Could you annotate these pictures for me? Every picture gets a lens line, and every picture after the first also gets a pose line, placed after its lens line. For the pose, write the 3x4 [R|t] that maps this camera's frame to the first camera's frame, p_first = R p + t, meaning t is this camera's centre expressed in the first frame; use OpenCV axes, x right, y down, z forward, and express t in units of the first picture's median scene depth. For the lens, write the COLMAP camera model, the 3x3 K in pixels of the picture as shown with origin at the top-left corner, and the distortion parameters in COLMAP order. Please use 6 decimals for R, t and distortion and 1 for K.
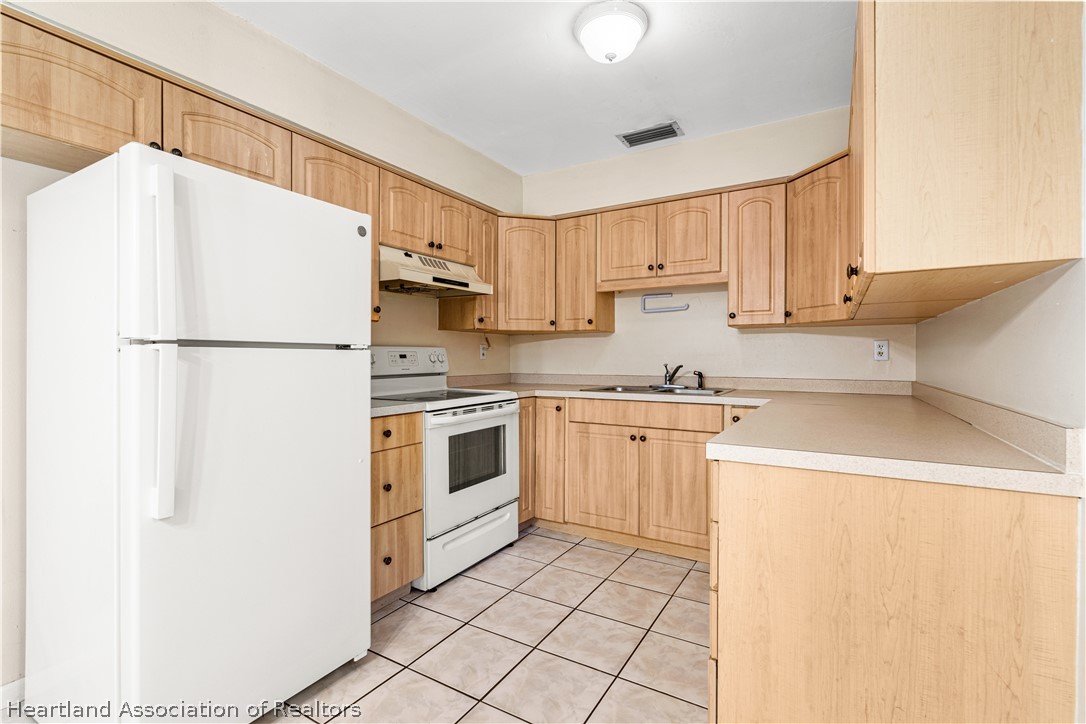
lens RADIAL K [[491.1, 0, 545.3], [0, 491.1, 360.8], [0, 0, 1]] dist [-0.008742, 0.003547]
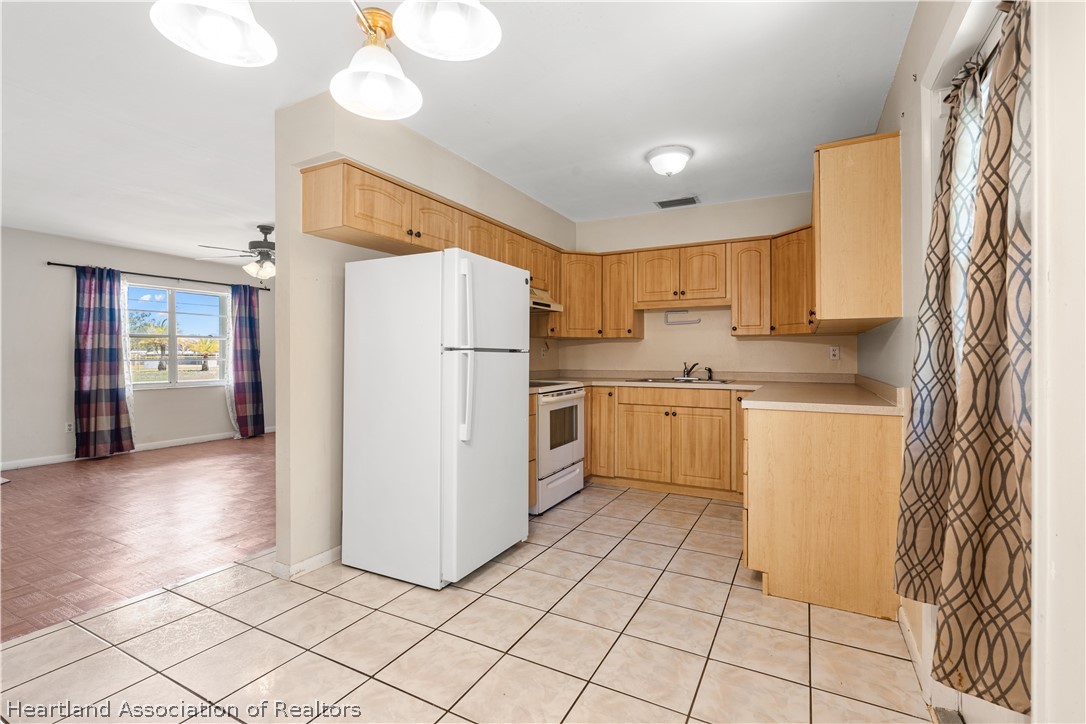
lens RADIAL K [[491.1, 0, 546.2], [0, 491.1, 352.2], [0, 0, 1]] dist [-0.008742, 0.003547]
pose [[0.998780, 0.002538, 0.049321, -0.279043], [-0.001706, 0.999856, -0.016897, 0.002534], [-0.049357, 0.016793, 0.998640, -0.473716]]
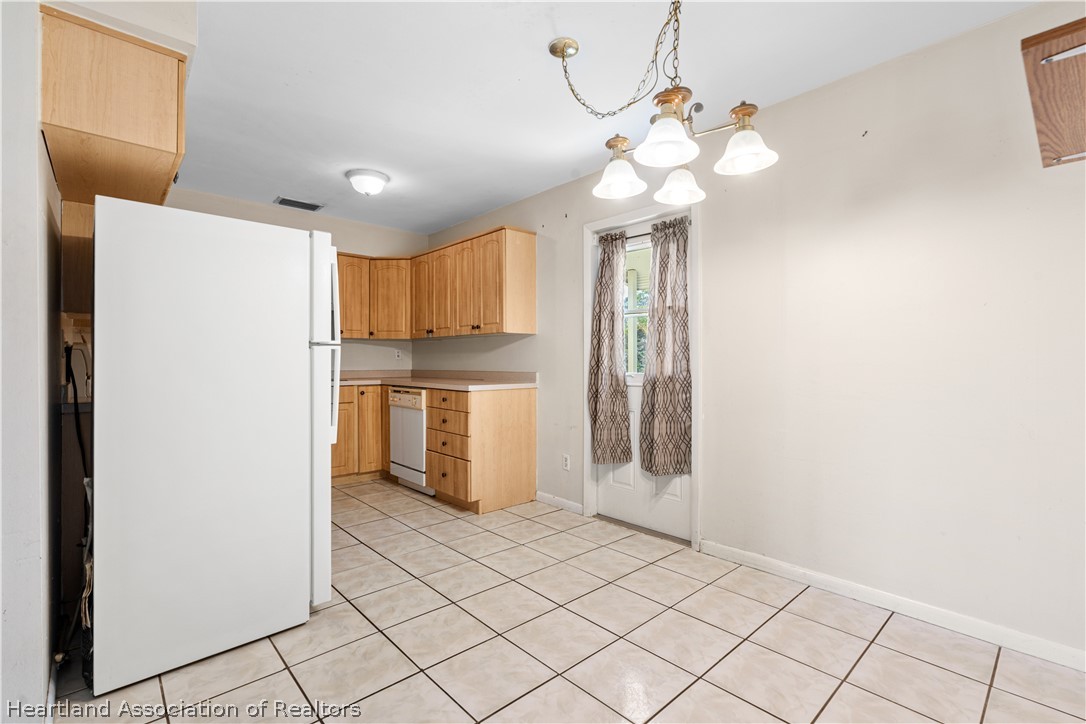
lens RADIAL K [[491.1, 0, 546.9], [0, 491.1, 356.4], [0, 0, 1]] dist [-0.008742, 0.003547]
pose [[0.284248, 0.007580, 0.958721, -1.128009], [0.009637, 0.999896, -0.010763, 0.014658], [-0.958702, 0.012298, 0.284146, -0.128268]]
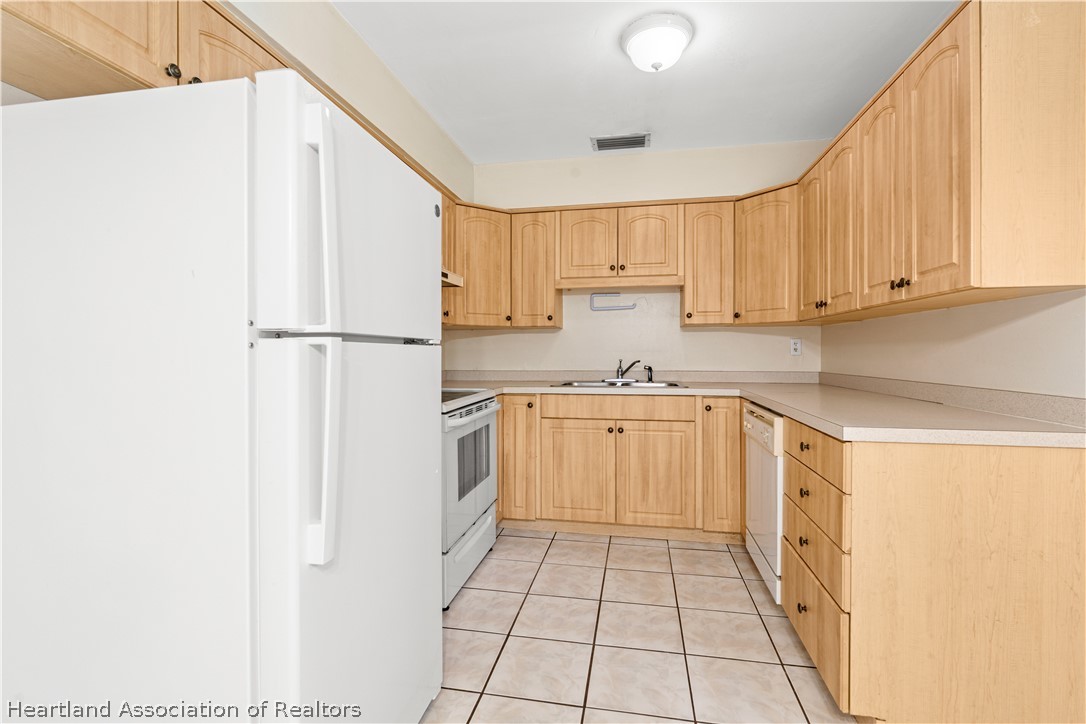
lens RADIAL K [[491.1, 0, 544.3], [0, 491.1, 357.8], [0, 0, 1]] dist [-0.008742, 0.003547]
pose [[0.940214, -0.005639, 0.340539, -0.354404], [0.004806, 0.999983, 0.003289, -0.001779], [-0.340552, -0.001456, 0.940225, 0.075613]]
